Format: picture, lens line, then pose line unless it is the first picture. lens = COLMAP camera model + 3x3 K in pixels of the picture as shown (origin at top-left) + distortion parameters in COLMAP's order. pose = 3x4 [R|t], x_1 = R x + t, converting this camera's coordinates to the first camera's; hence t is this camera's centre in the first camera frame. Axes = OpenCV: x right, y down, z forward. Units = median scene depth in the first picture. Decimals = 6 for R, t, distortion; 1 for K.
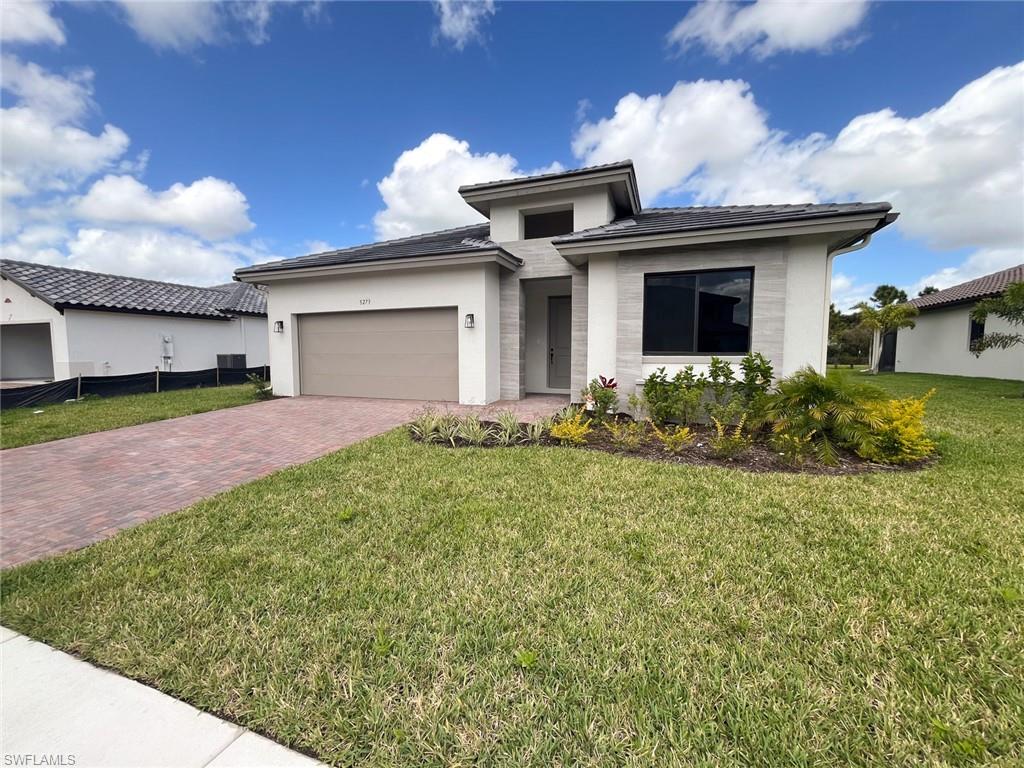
lens RADIAL K [[416.2, 0, 515.1], [0, 416.2, 367.4], [0, 0, 1]] dist [-0.001411, -0.000090]
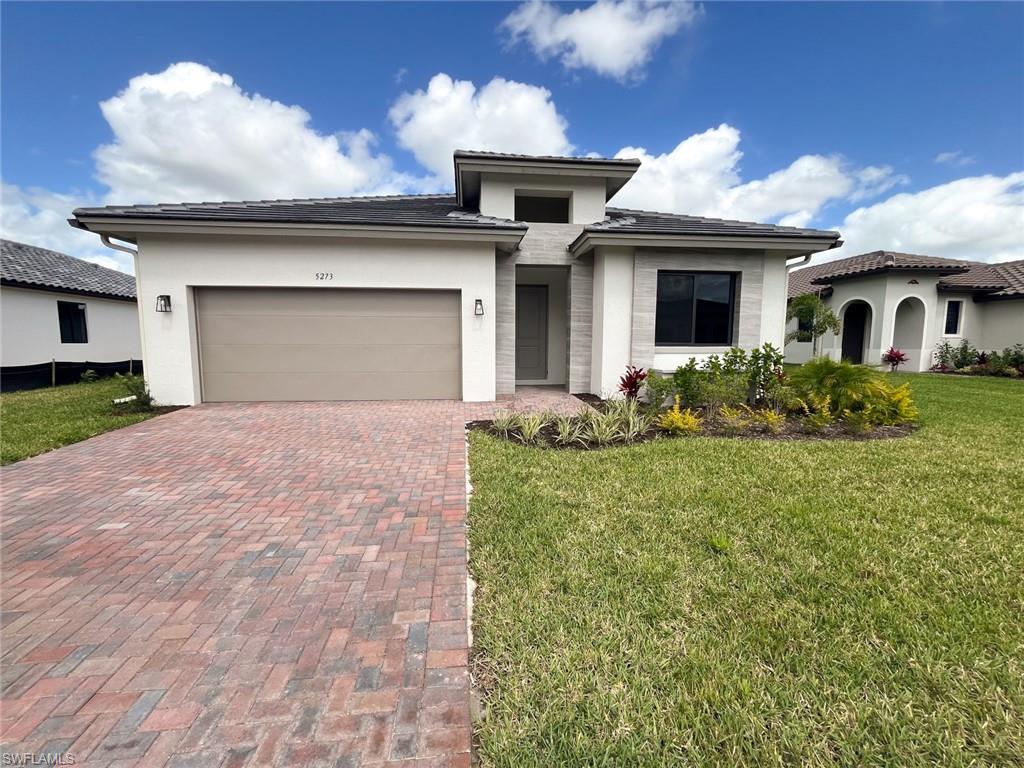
lens RADIAL K [[416.2, 0, 511.4], [0, 416.2, 378.7], [0, 0, 1]] dist [-0.001411, -0.000090]
pose [[0.896096, -0.040406, 0.442017, -0.436650], [0.013293, 0.997844, 0.064267, -0.016223], [-0.443661, -0.051713, 0.894702, 0.161247]]
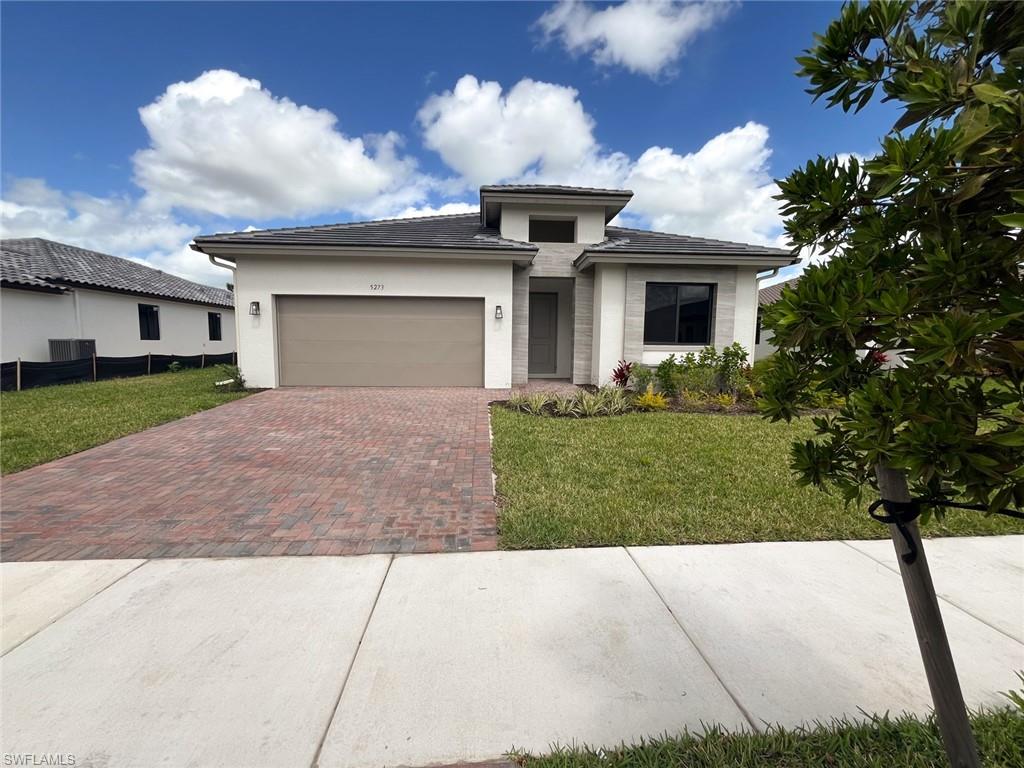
lens RADIAL K [[416.2, 0, 513.1], [0, 416.2, 378.8], [0, 0, 1]] dist [-0.001411, -0.000090]
pose [[0.912801, -0.028662, 0.407398, -0.518798], [0.004602, 0.998193, 0.059916, -0.002099], [-0.408379, -0.052817, 0.911283, -0.031712]]
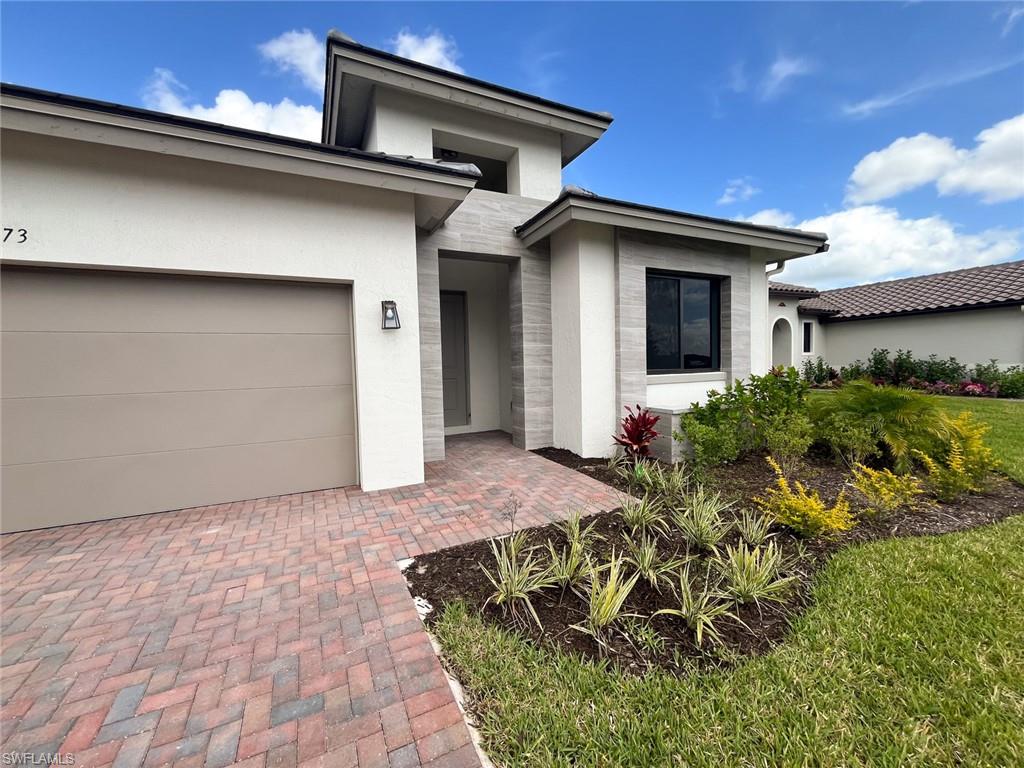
lens RADIAL K [[416.2, 0, 509.9], [0, 416.2, 381.2], [0, 0, 1]] dist [-0.001411, -0.000090]
pose [[0.696172, -0.047943, 0.716272, -0.354268], [0.047066, 0.998669, 0.021099, -0.038694], [-0.716331, 0.019023, 0.697502, 0.550497]]
